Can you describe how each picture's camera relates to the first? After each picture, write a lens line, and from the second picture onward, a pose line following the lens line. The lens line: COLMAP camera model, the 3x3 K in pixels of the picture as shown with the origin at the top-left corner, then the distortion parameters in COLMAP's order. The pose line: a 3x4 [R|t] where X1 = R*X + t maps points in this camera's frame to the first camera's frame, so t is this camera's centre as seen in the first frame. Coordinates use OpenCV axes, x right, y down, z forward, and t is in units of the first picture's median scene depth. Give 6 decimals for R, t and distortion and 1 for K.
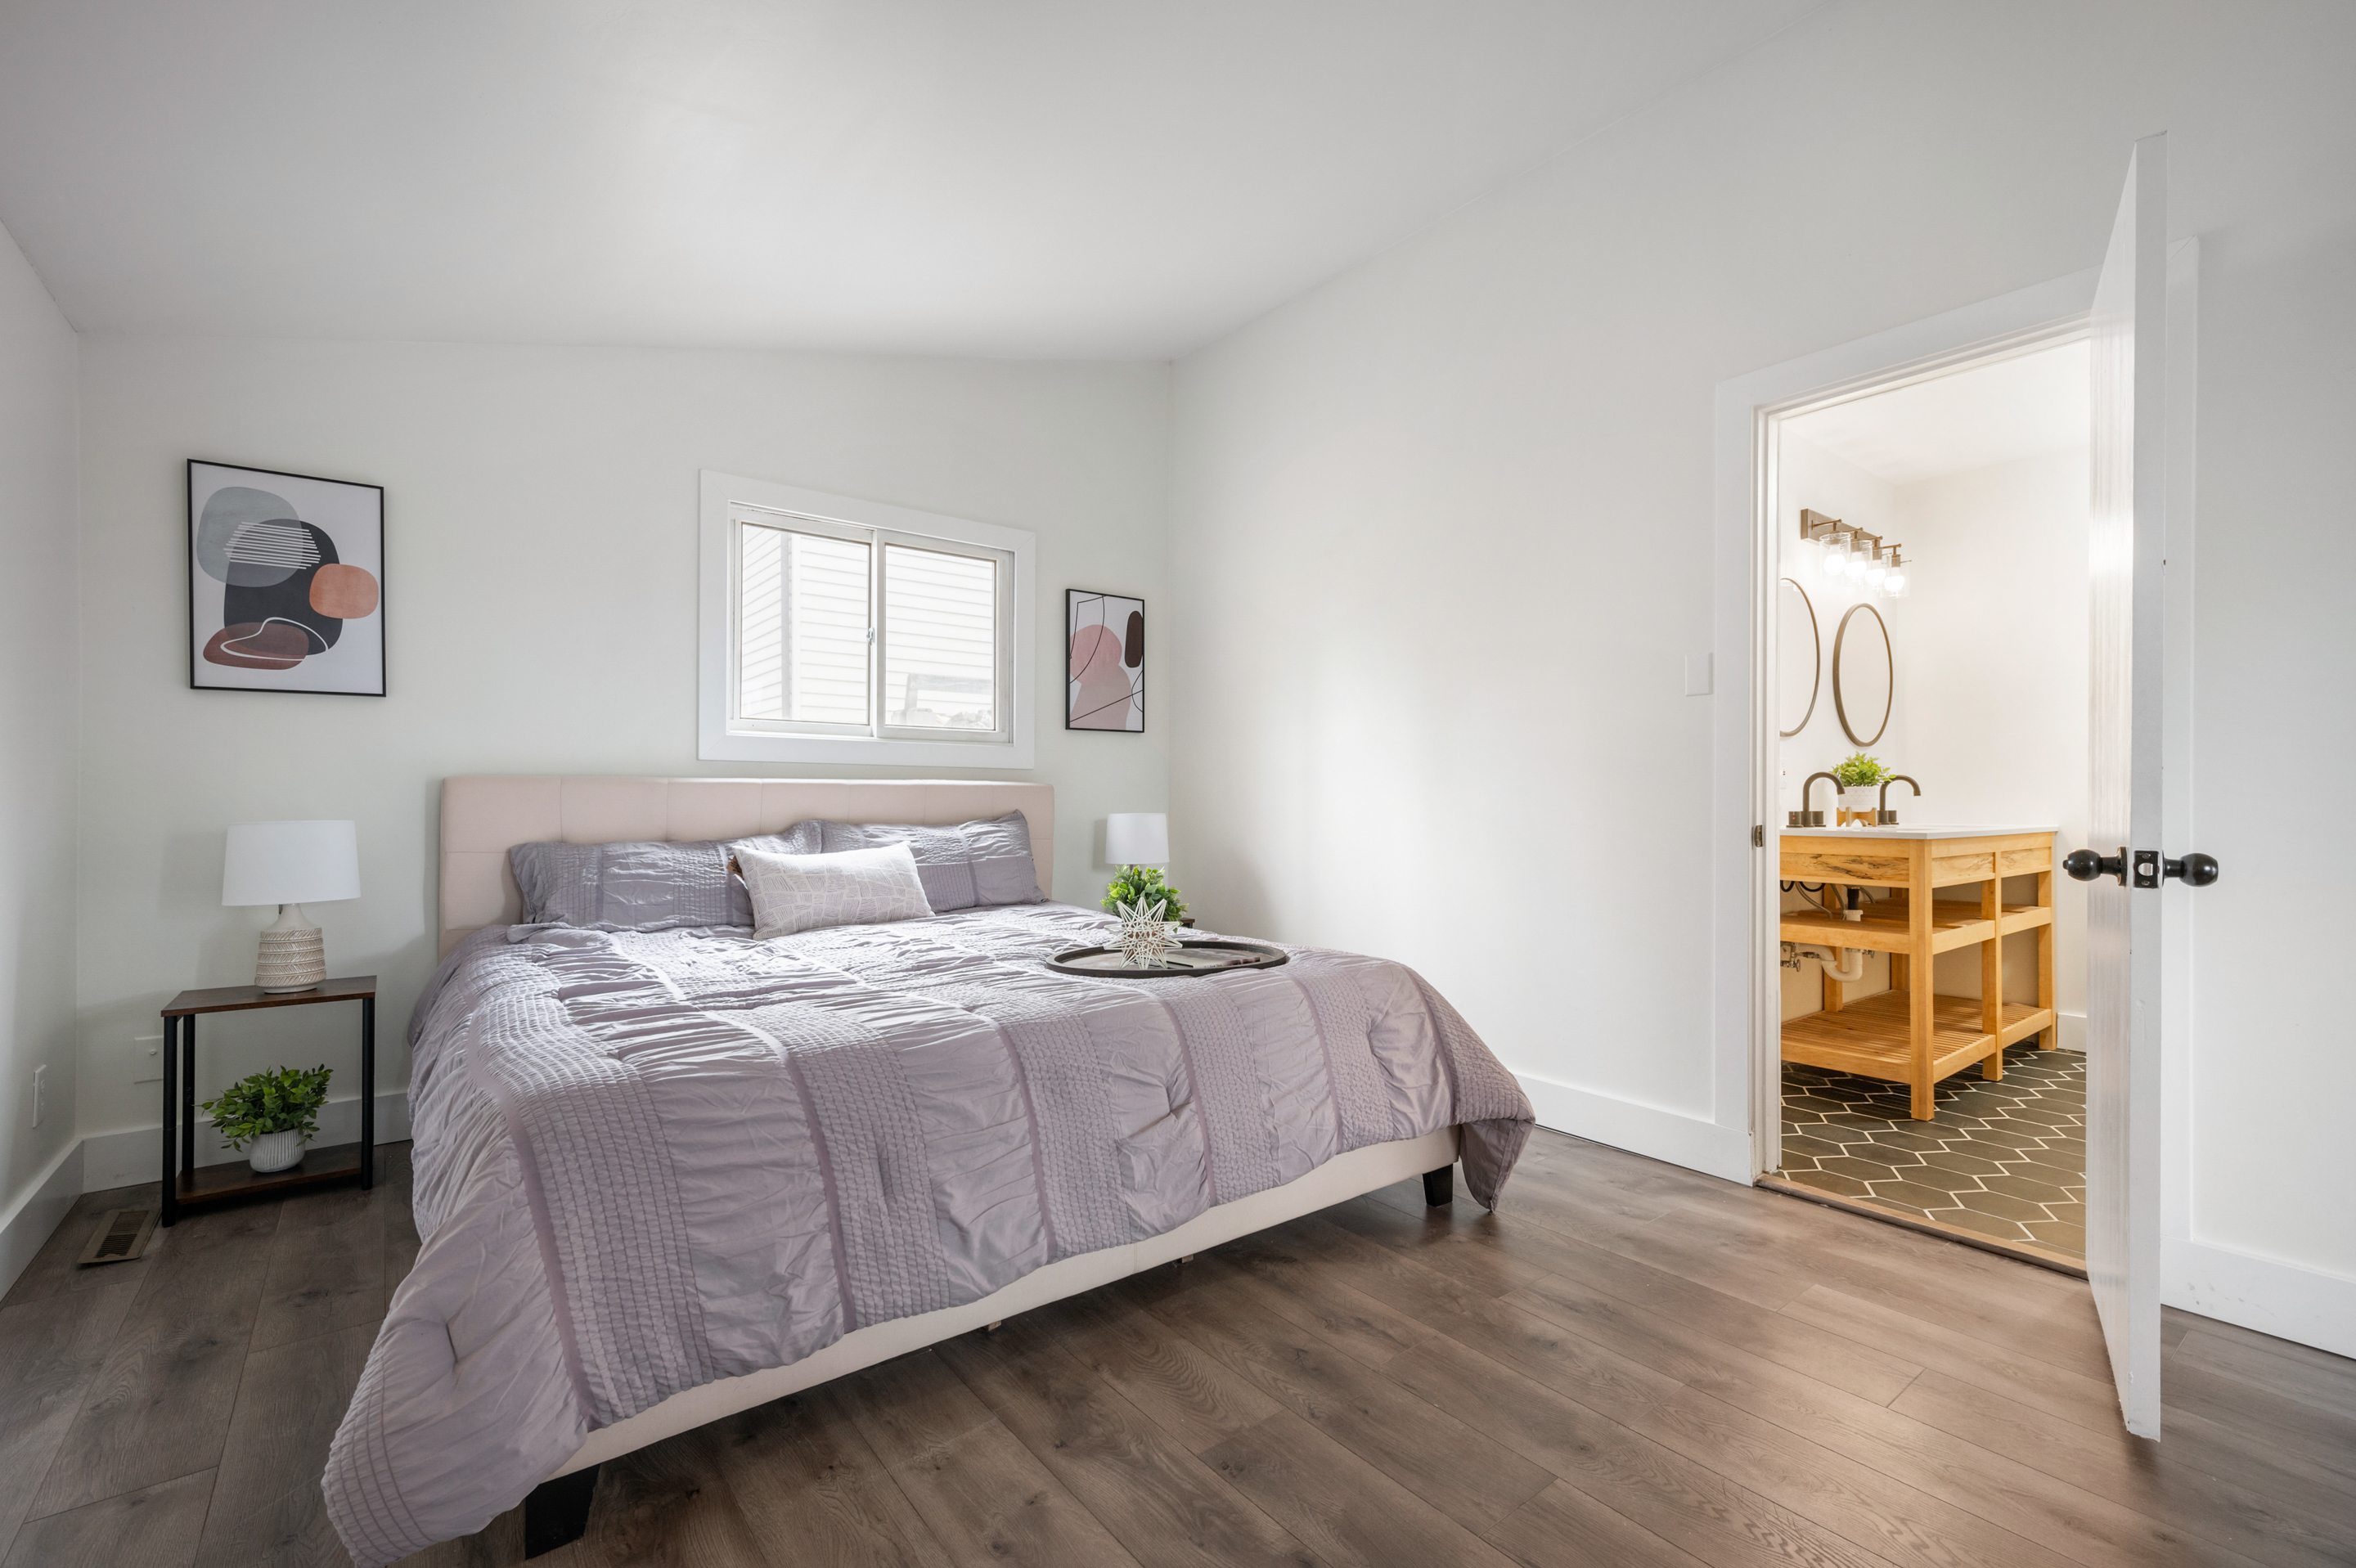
lens RADIAL K [[1016.2, 0, 1179.9], [0, 1016.2, 797.4], [0, 0, 1]] dist [0.001775, 0.000157]
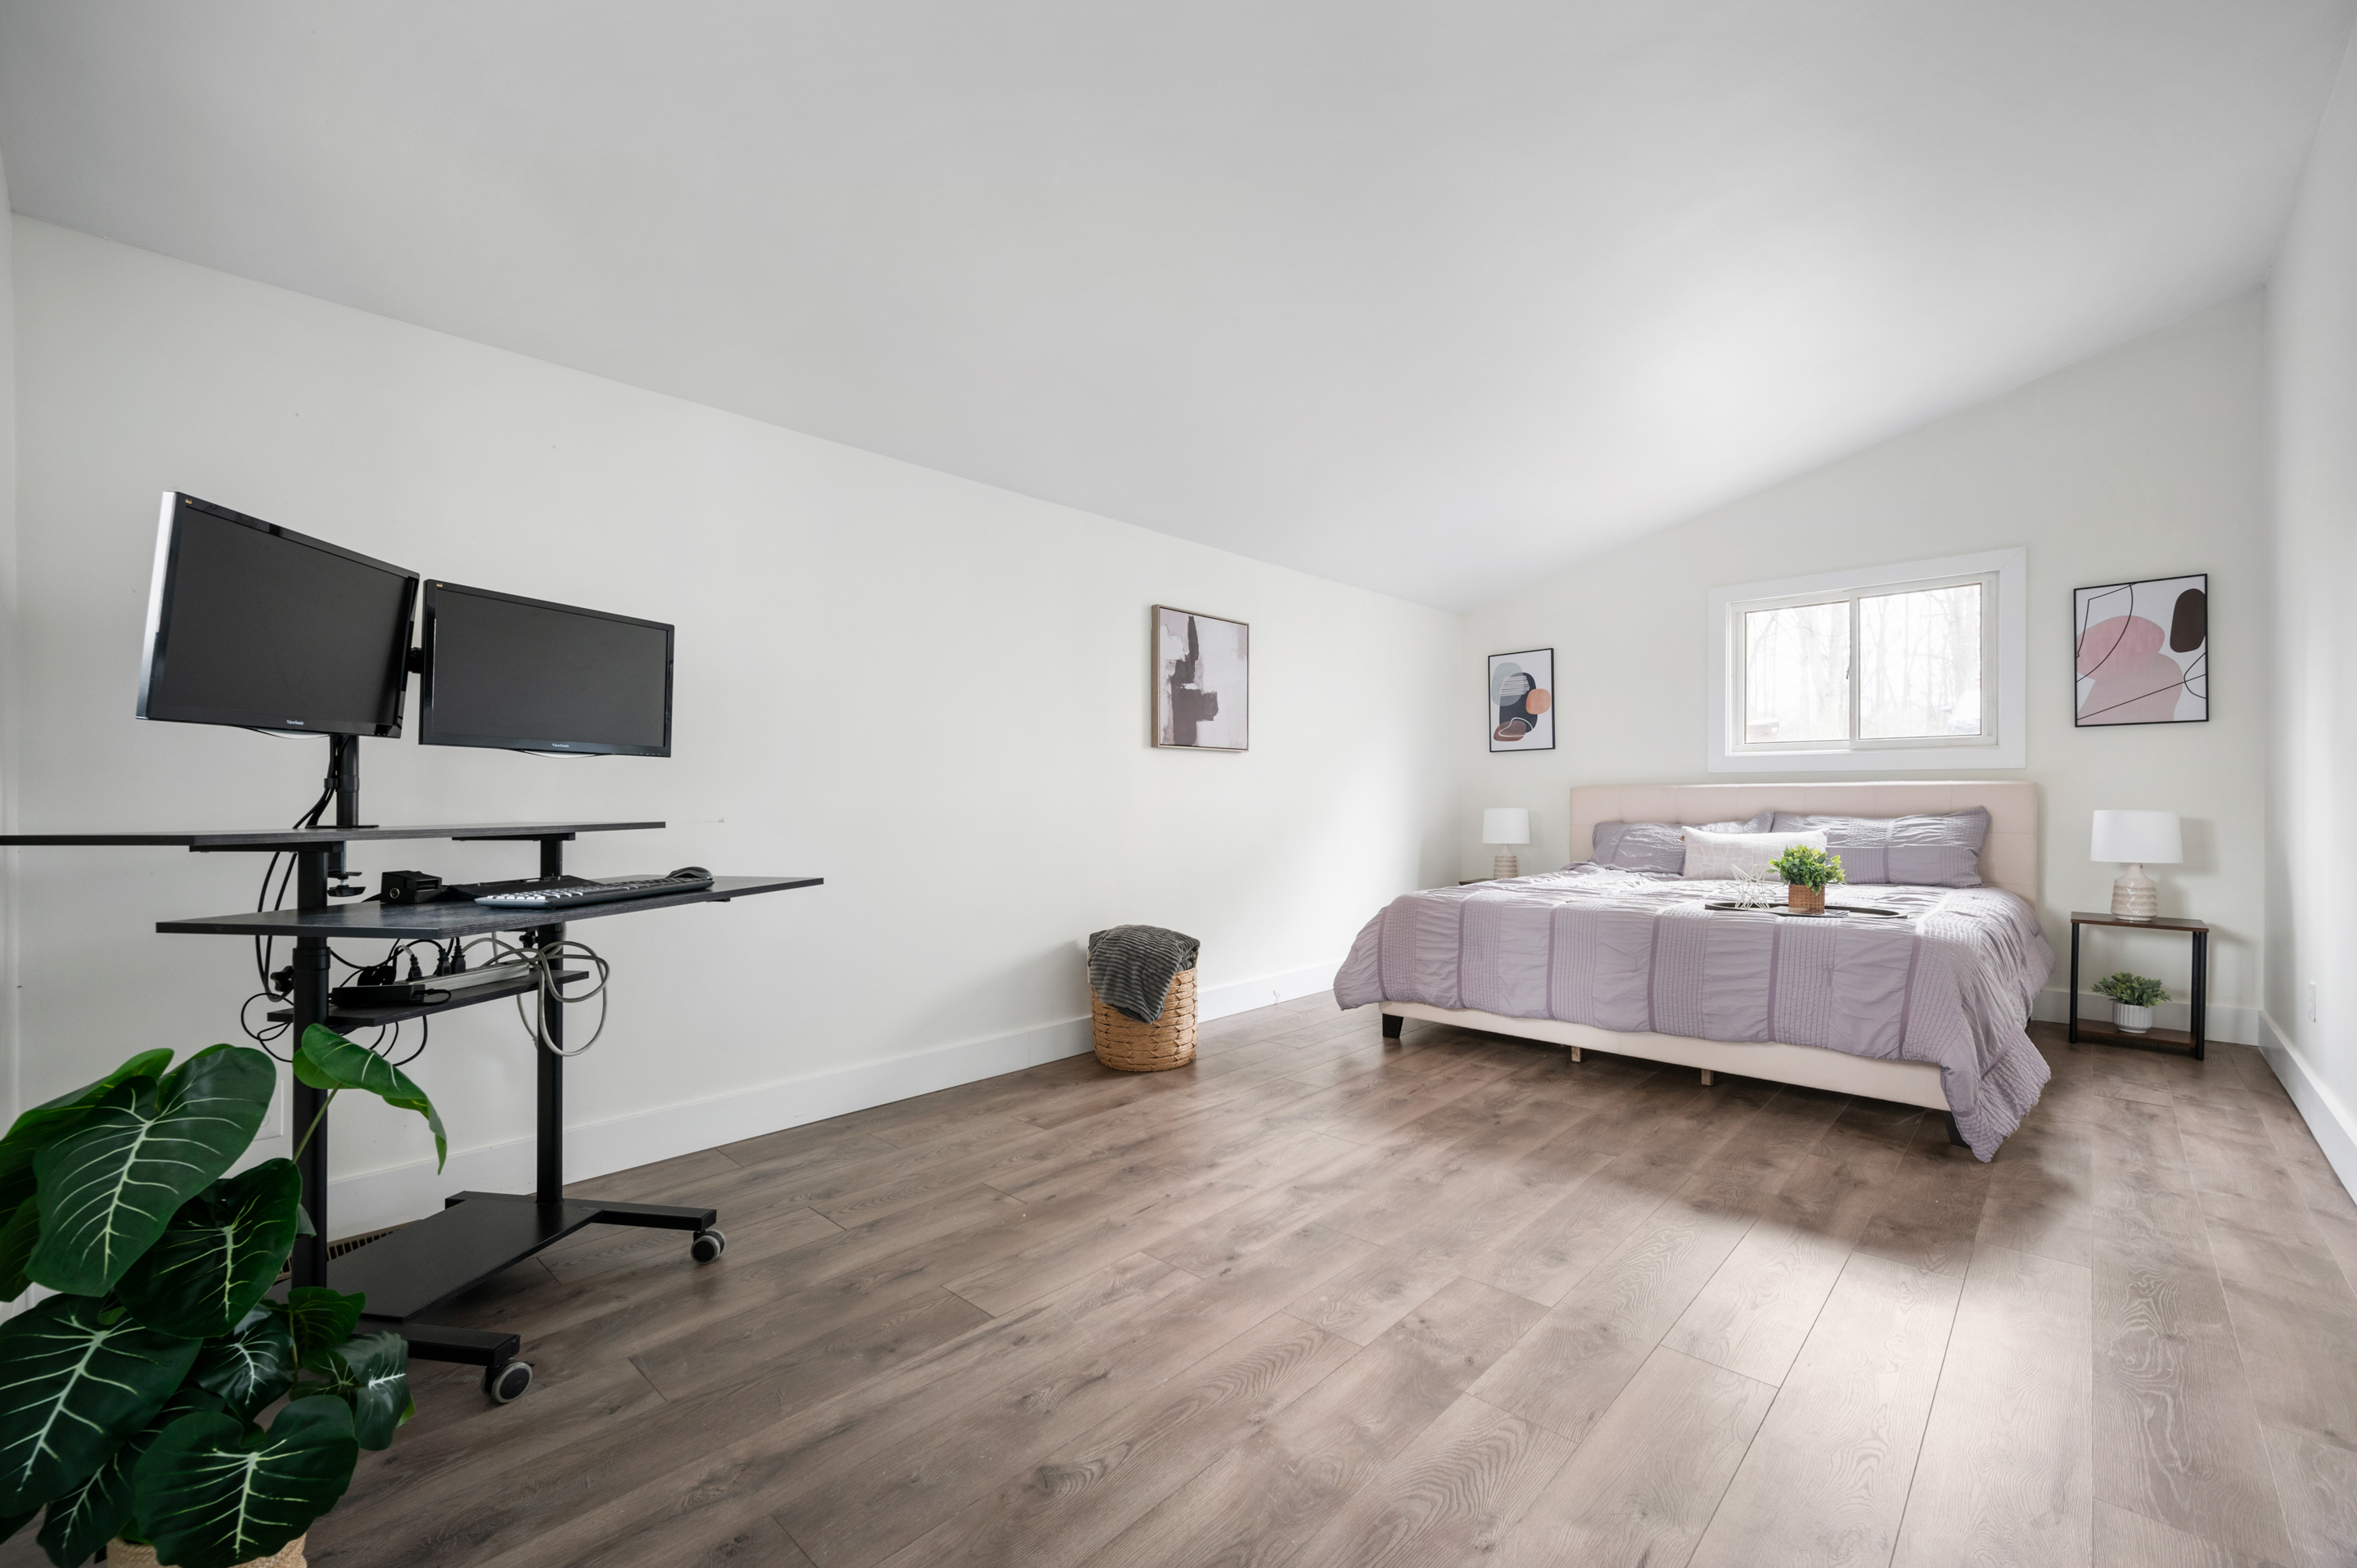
lens RADIAL K [[996.4, 0, 1224.9], [0, 996.4, 789.5], [0, 0, 1]] dist [0.001069, 0.000117]
pose [[0.179032, -0.014034, -0.983743, 1.018784], [0.003881, 0.999901, -0.013559, 0.007523], [0.983836, -0.001391, 0.179069, -0.018488]]
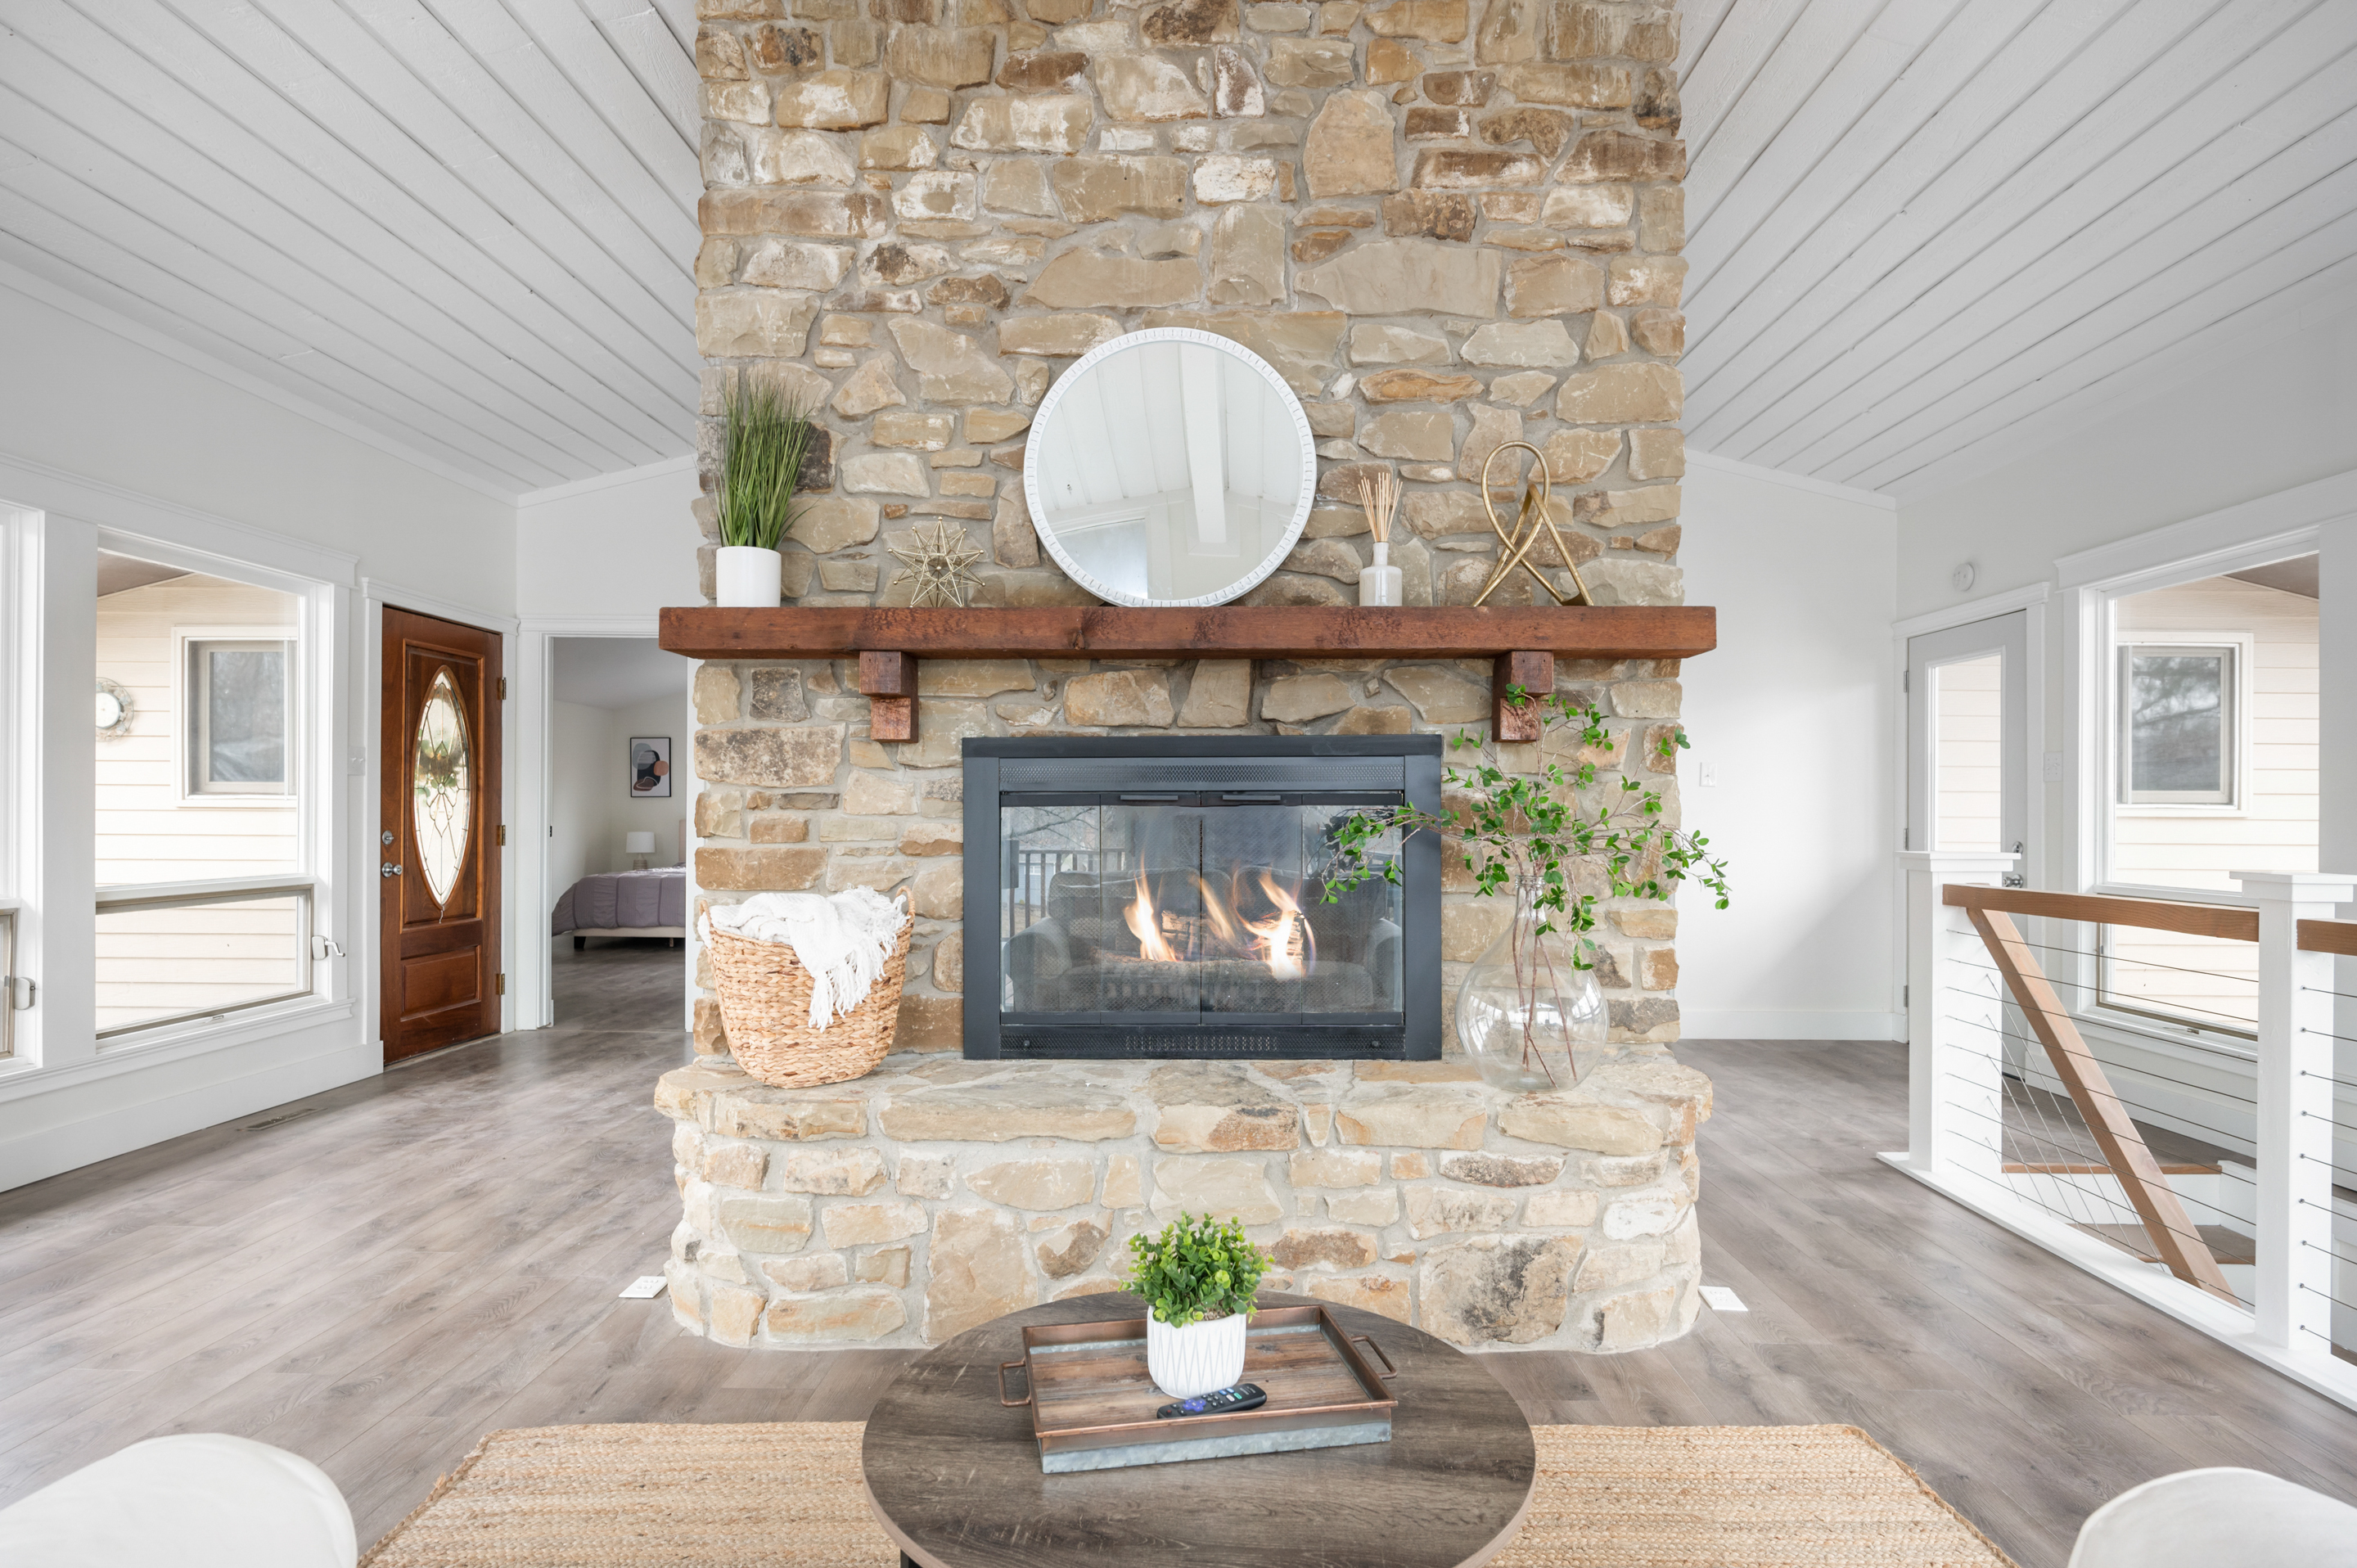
lens RADIAL K [[1207.2, 0, 1193.9], [0, 1207.2, 805.9], [0, 0, 1]] dist [-0.001292, -0.000564]
pose [[0.772687, -0.002480, -0.634783, 3.075527], [-0.000327, 0.999991, -0.004304, -0.045984], [0.634787, 0.003533, 0.772679, -1.017017]]
